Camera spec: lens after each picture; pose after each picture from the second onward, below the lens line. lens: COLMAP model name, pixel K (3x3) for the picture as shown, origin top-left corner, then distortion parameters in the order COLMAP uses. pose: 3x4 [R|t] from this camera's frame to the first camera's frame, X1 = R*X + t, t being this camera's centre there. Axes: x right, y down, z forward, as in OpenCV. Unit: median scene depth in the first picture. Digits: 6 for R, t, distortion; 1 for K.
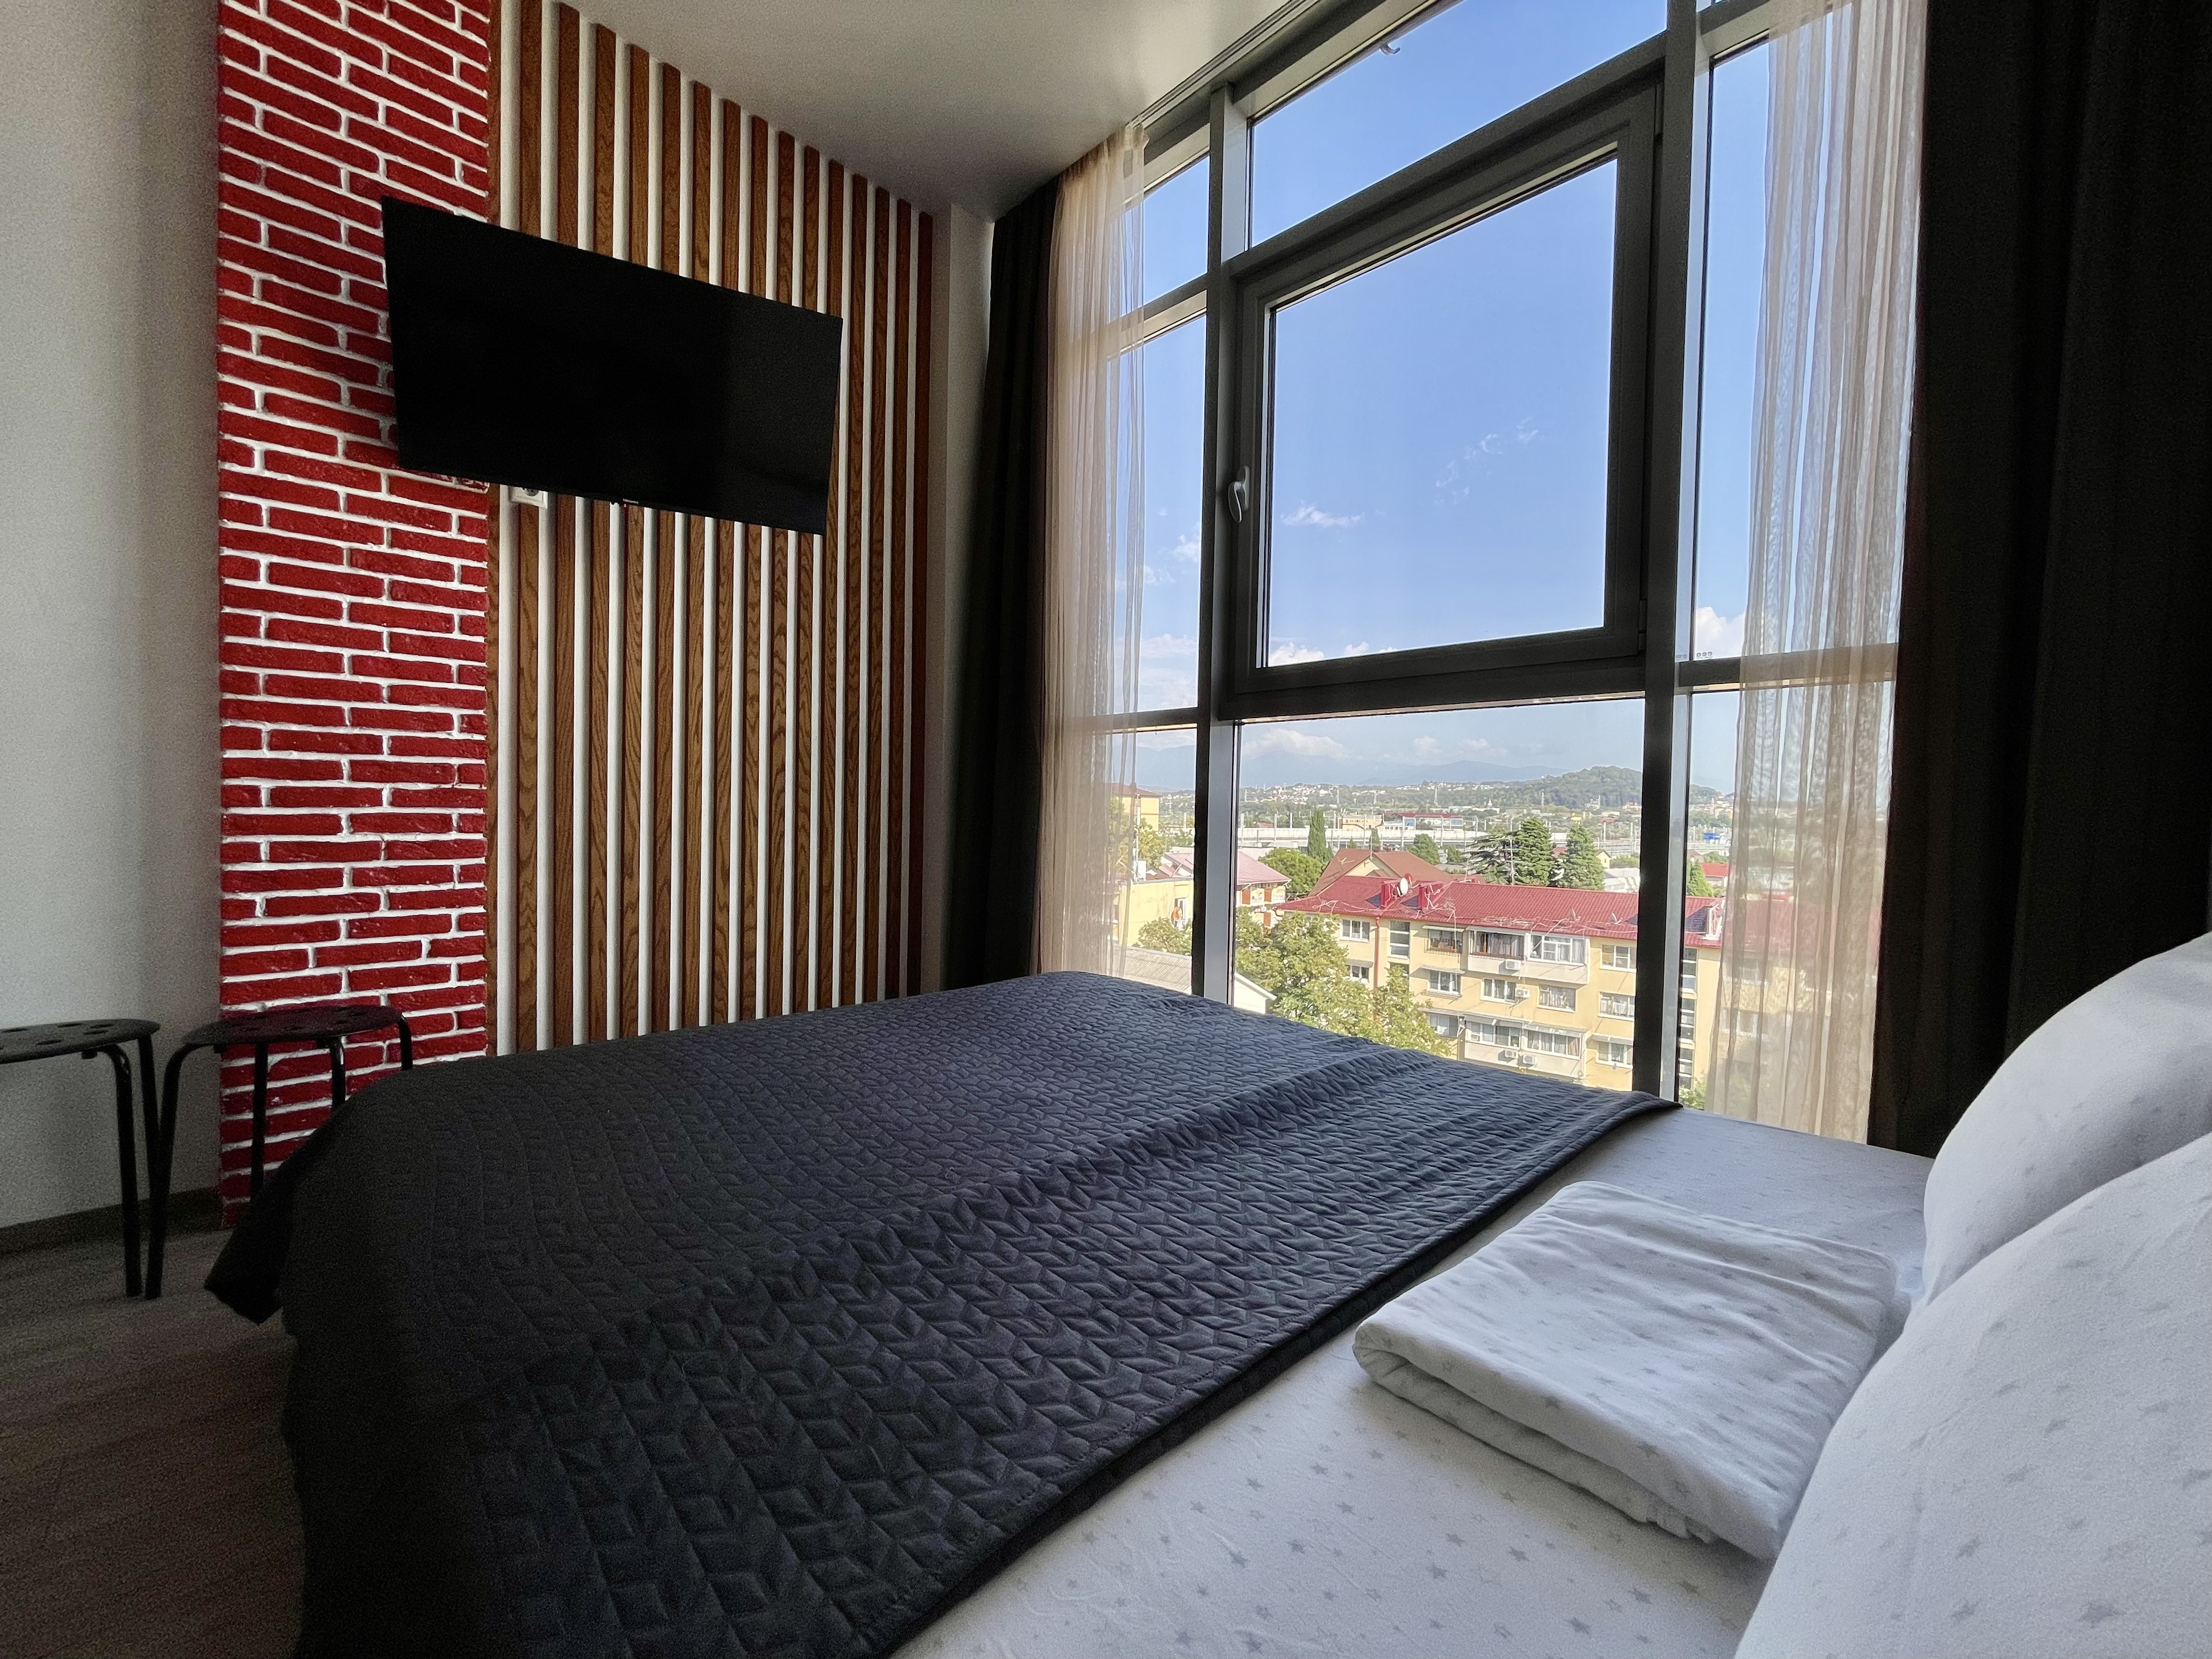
lens RADIAL K [[891.6, 0, 1094.9], [0, 891.6, 823.9], [0, 0, 1]] dist [-0.001681, -0.000590]
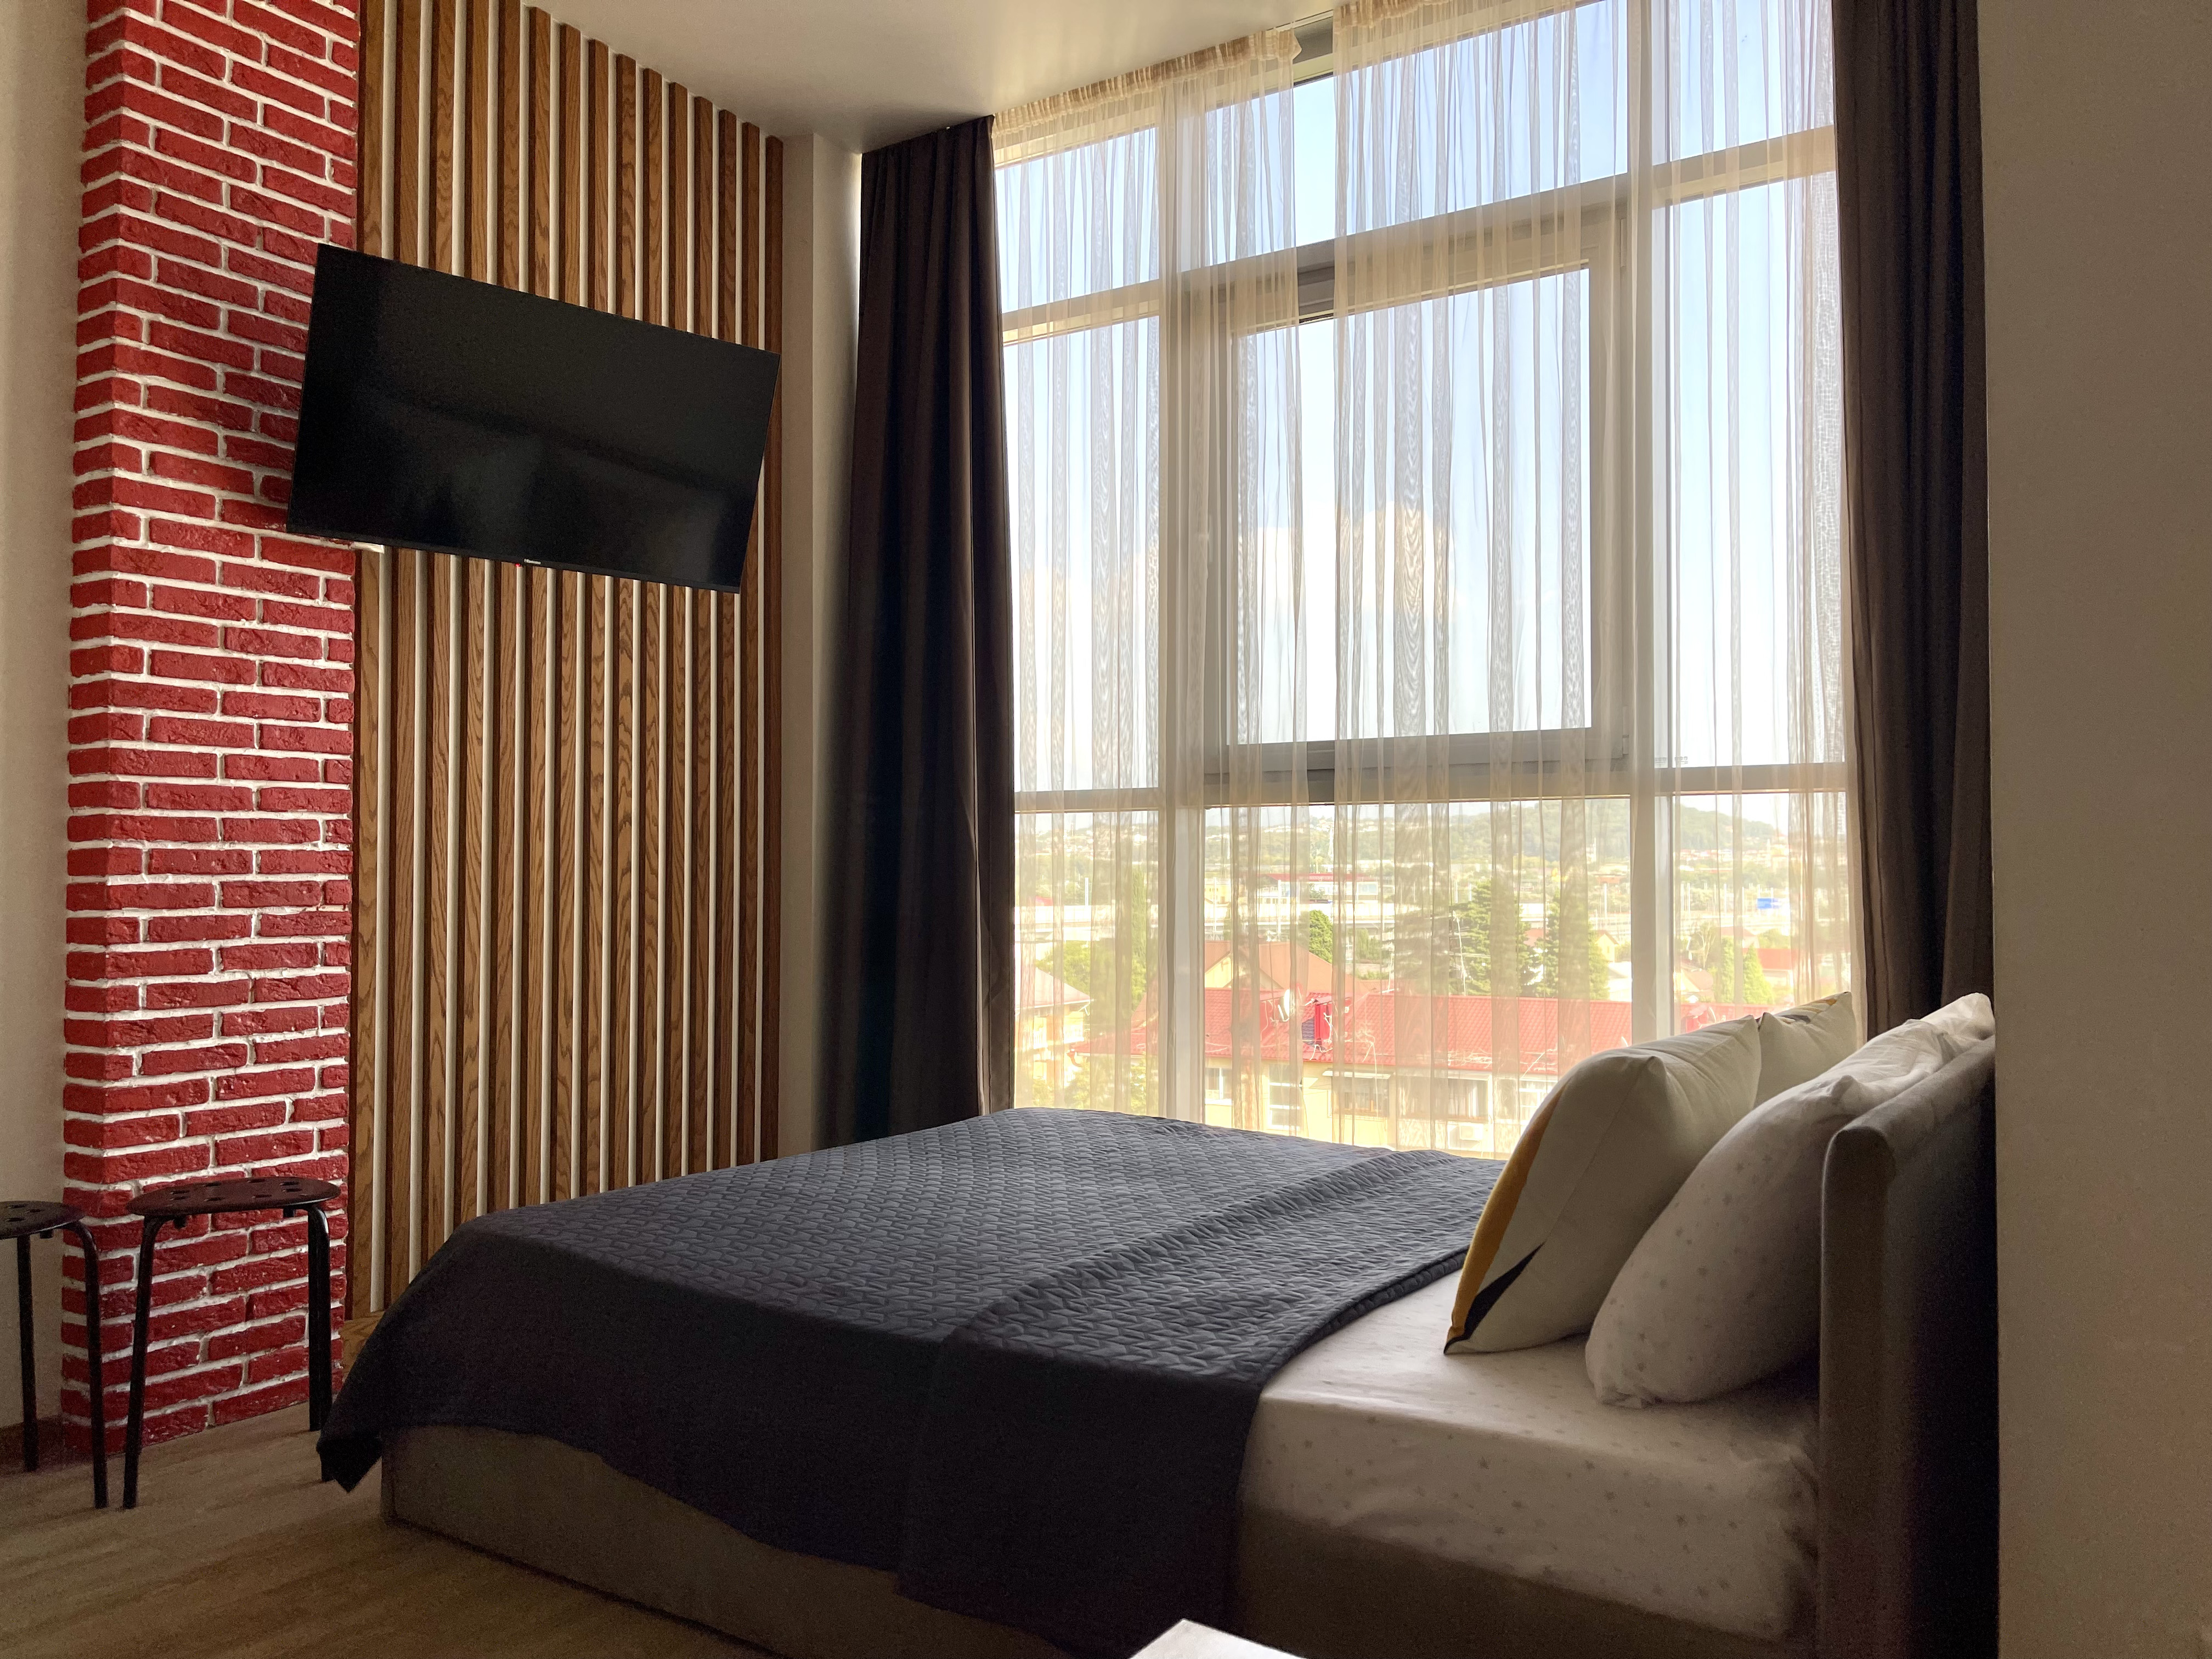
lens RADIAL K [[1680.6, 0, 1103.9], [0, 1680.6, 827.5], [0, 0, 1]] dist [0.062407, -0.078570]
pose [[0.973091, -0.013523, 0.230022, -0.380440], [0.023597, 0.998876, -0.041099, -0.036263], [-0.229208, 0.045421, 0.972317, -0.676833]]
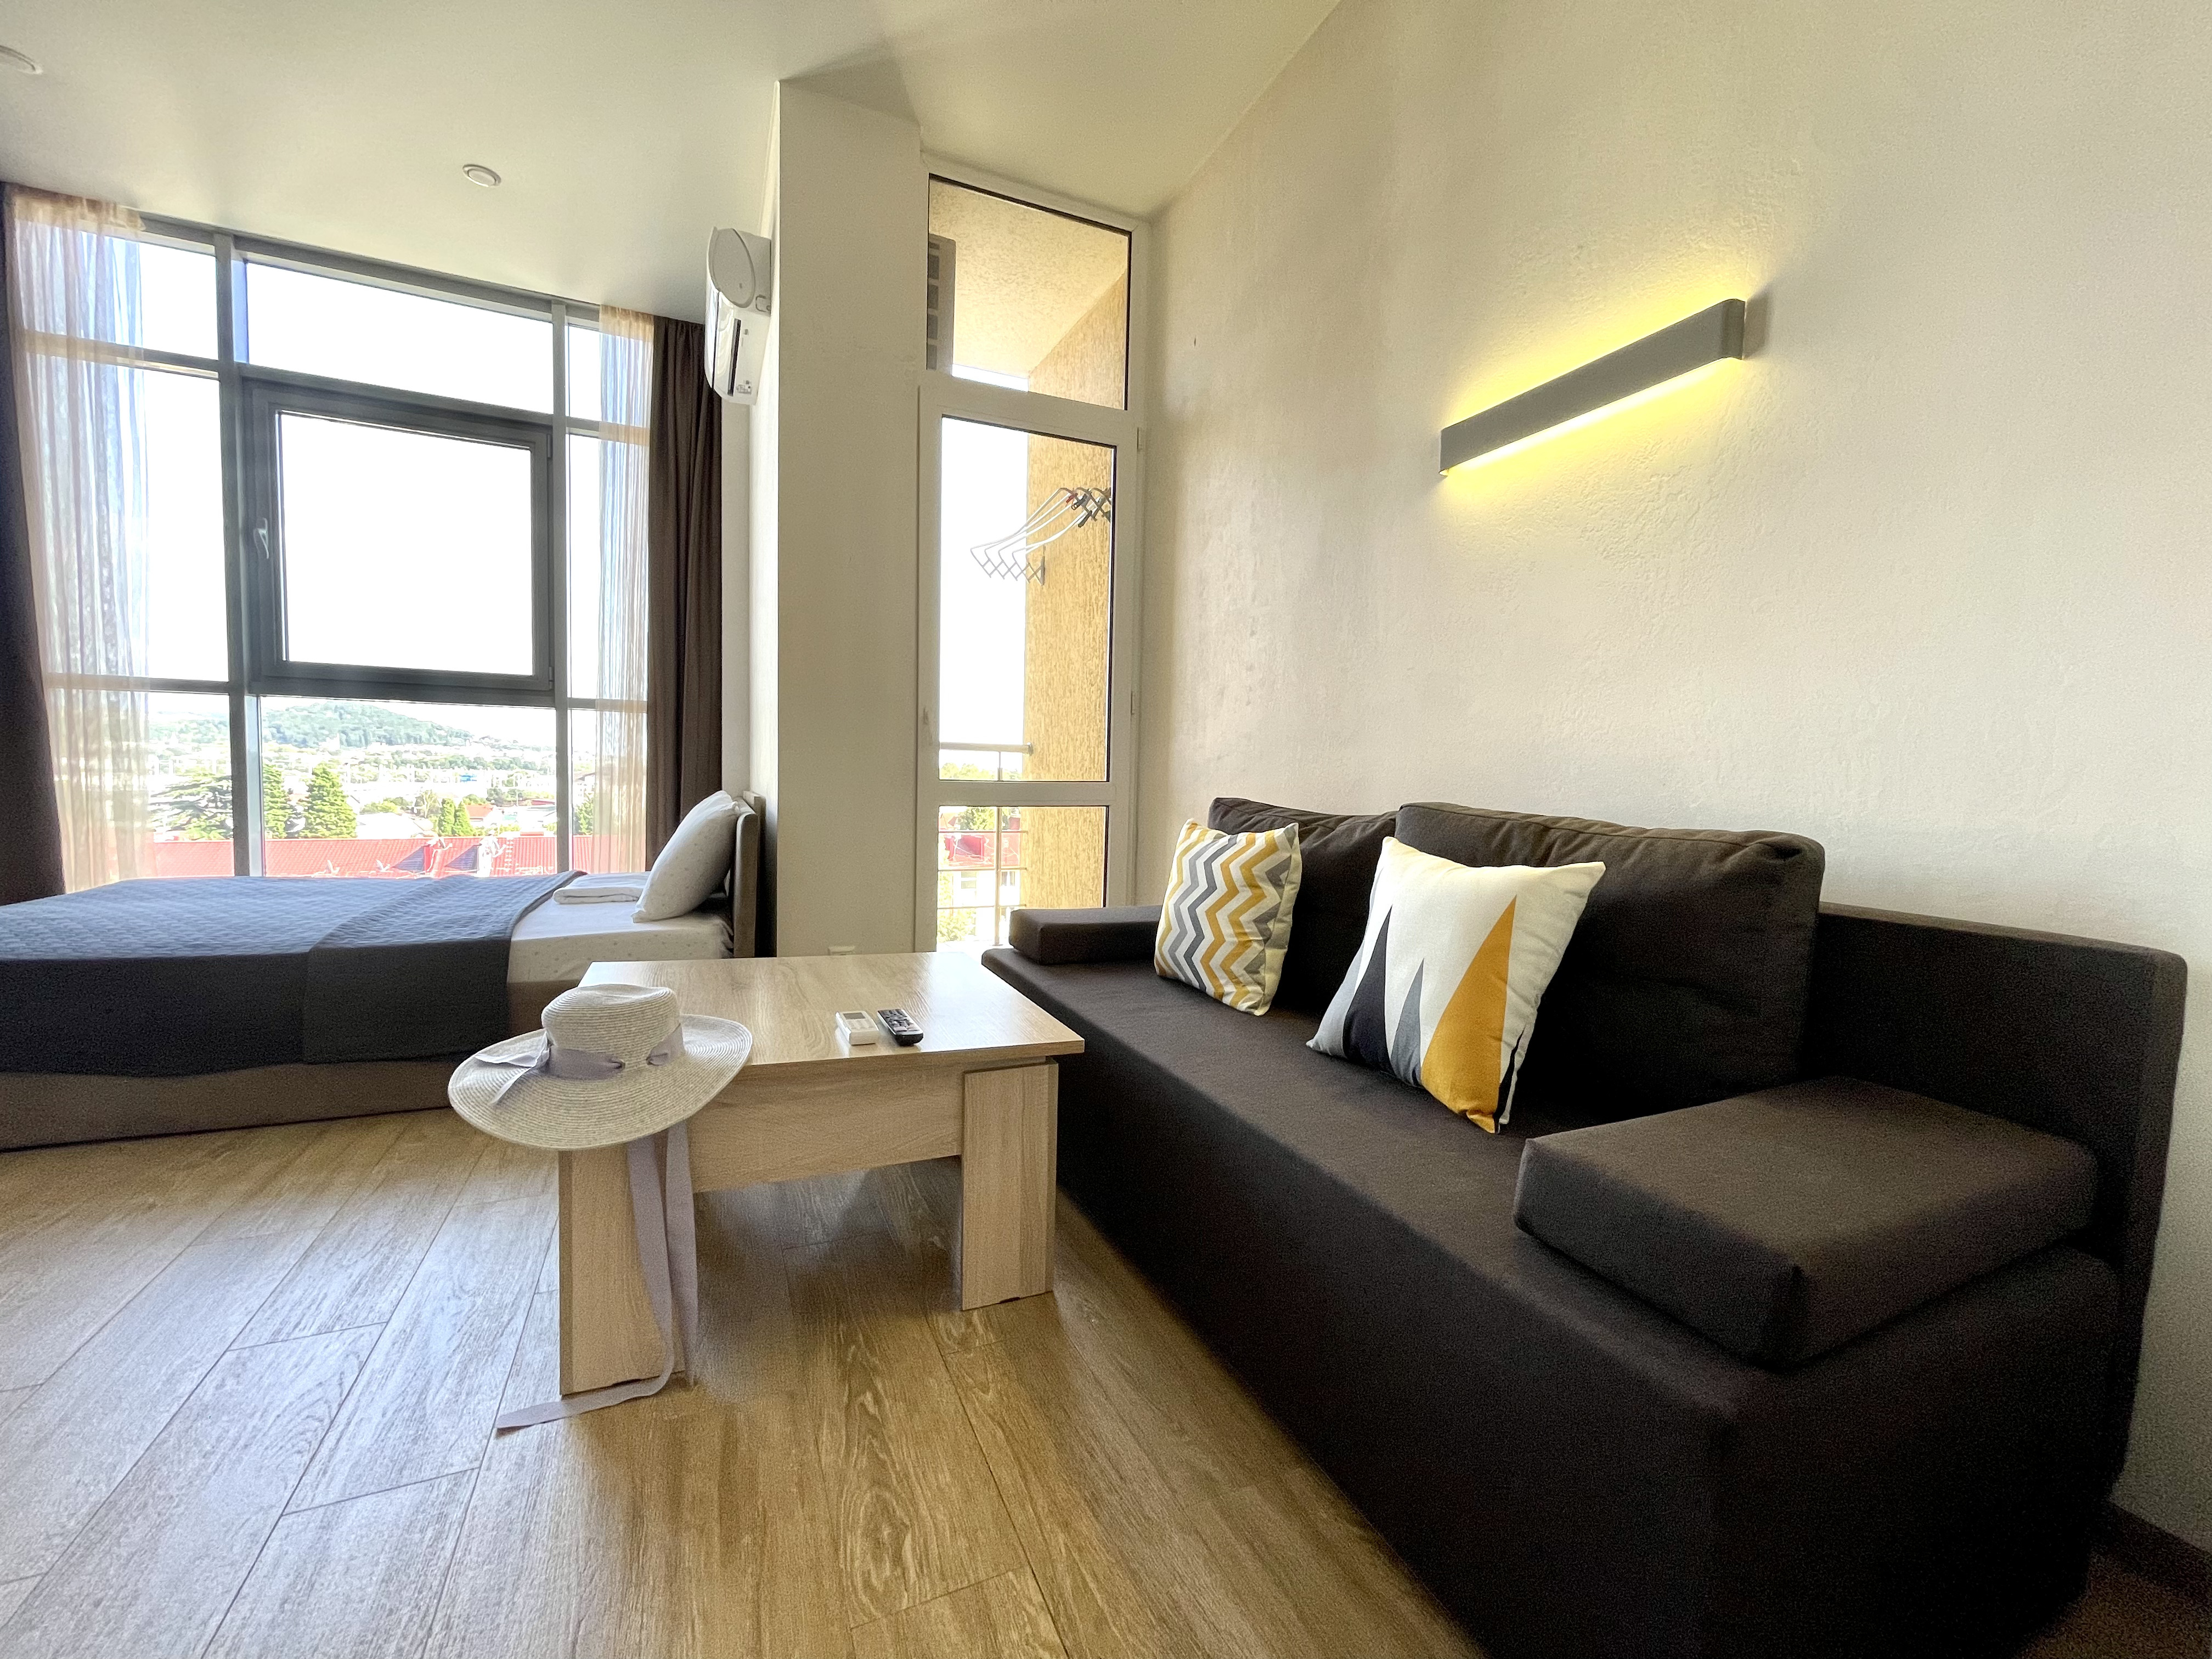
lens RADIAL K [[891.6, 0, 1096.7], [0, 891.6, 827.2], [0, 0, 1]] dist [-0.001681, -0.000590]
pose [[0.341013, -0.066424, 0.937709, -0.919812], [0.001827, 0.997545, 0.069998, -0.000343], [-0.940057, -0.022157, 0.340298, -0.930893]]
